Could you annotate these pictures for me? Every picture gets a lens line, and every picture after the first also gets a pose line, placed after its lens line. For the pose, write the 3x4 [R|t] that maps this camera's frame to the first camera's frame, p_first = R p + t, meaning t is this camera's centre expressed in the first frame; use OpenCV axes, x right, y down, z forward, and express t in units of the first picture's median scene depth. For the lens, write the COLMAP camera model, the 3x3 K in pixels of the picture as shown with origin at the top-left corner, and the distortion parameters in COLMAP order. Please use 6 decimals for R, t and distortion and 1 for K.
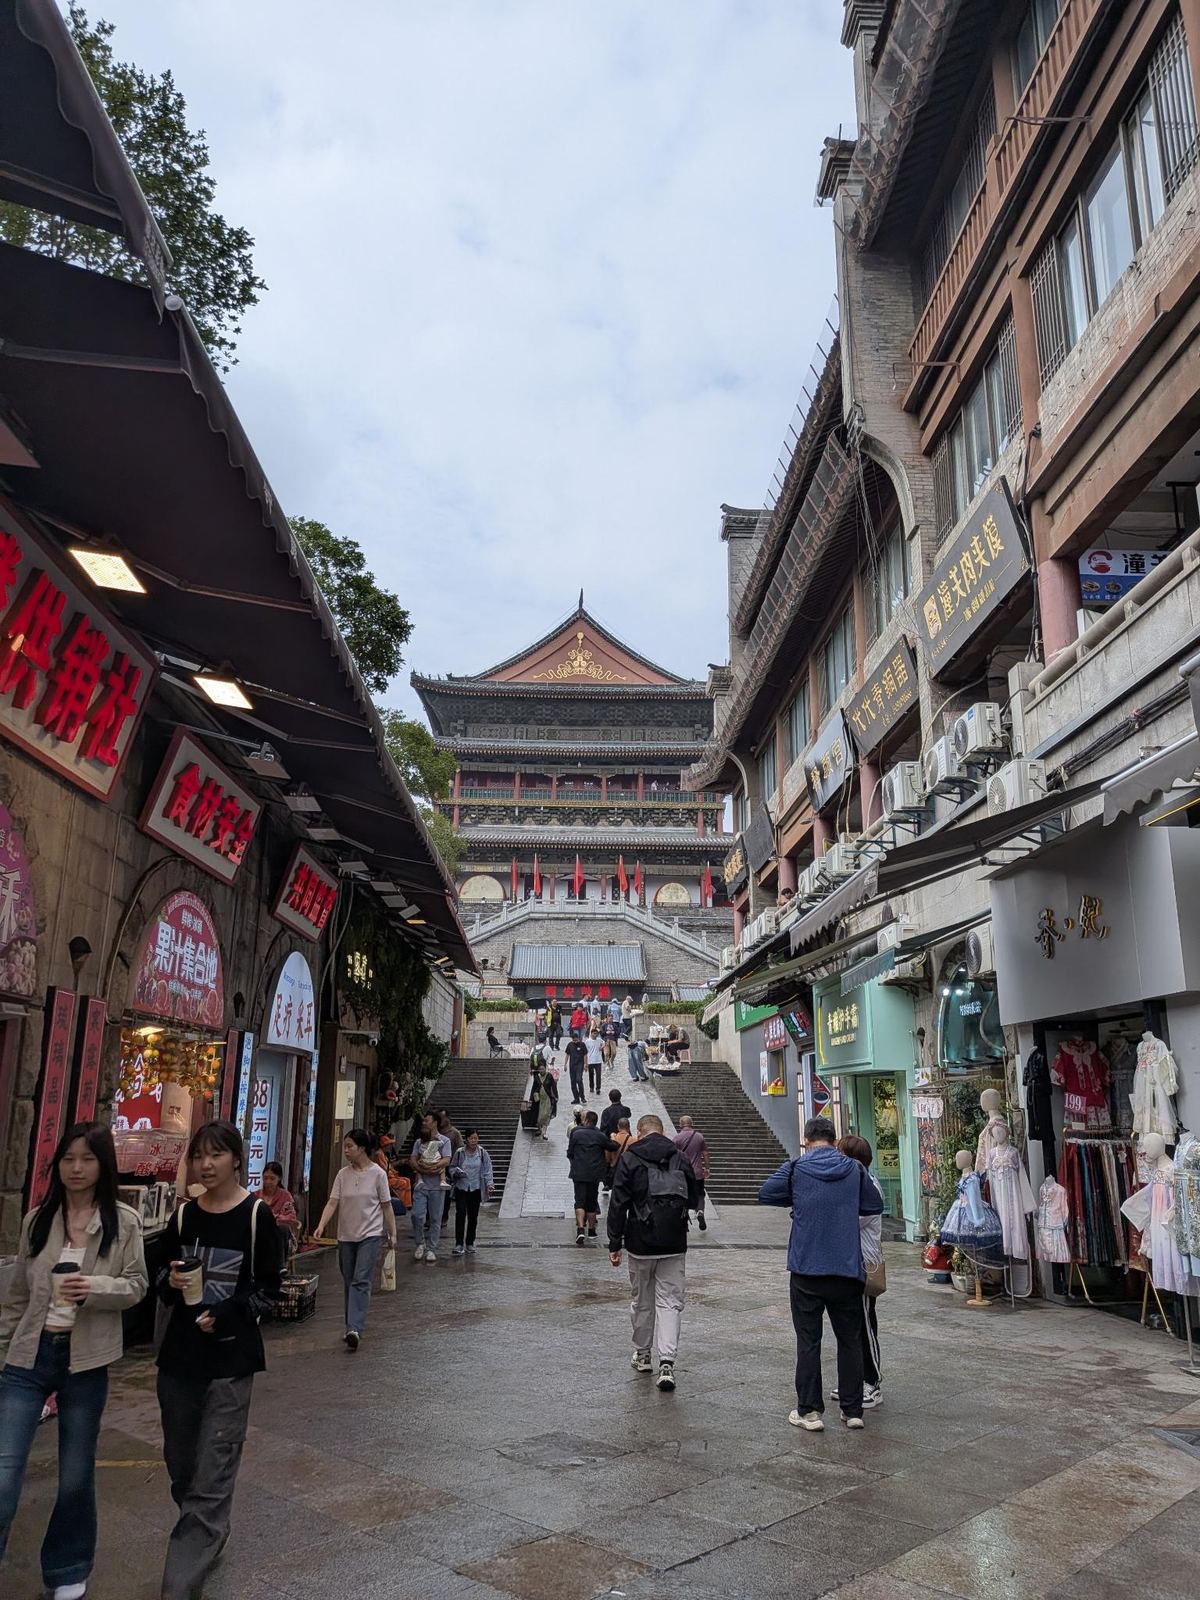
lens RADIAL K [[1162.8, 0, 600.8], [0, 1162.8, 801.3], [0, 0, 1]] dist [0.045350, -0.054389]
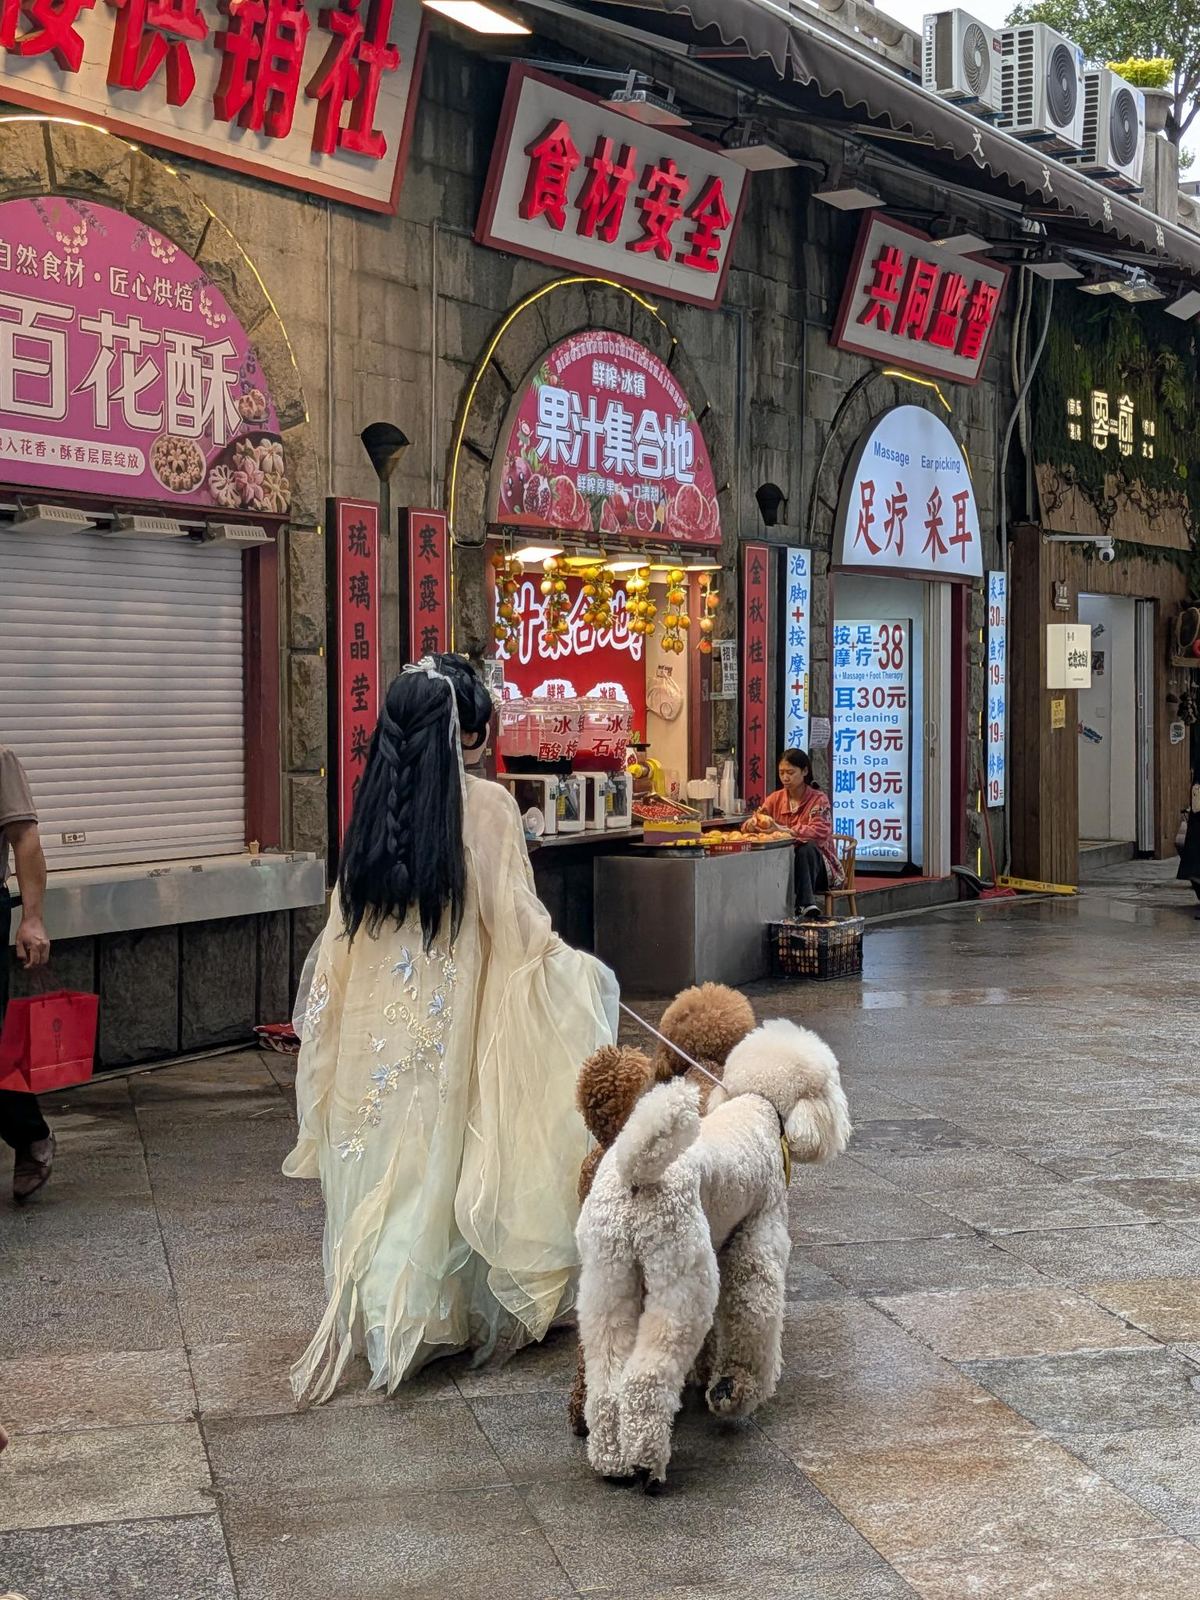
lens RADIAL K [[2311.7, 0, 600.3], [0, 2311.7, 799.8], [0, 0, 1]] dist [0.045976, 0.000000]
pose [[0.838645, 0.013599, -0.544509, 0.326900], [0.151007, 0.954696, 0.256423, -0.001007], [0.523328, -0.297272, 0.798597, -0.061888]]
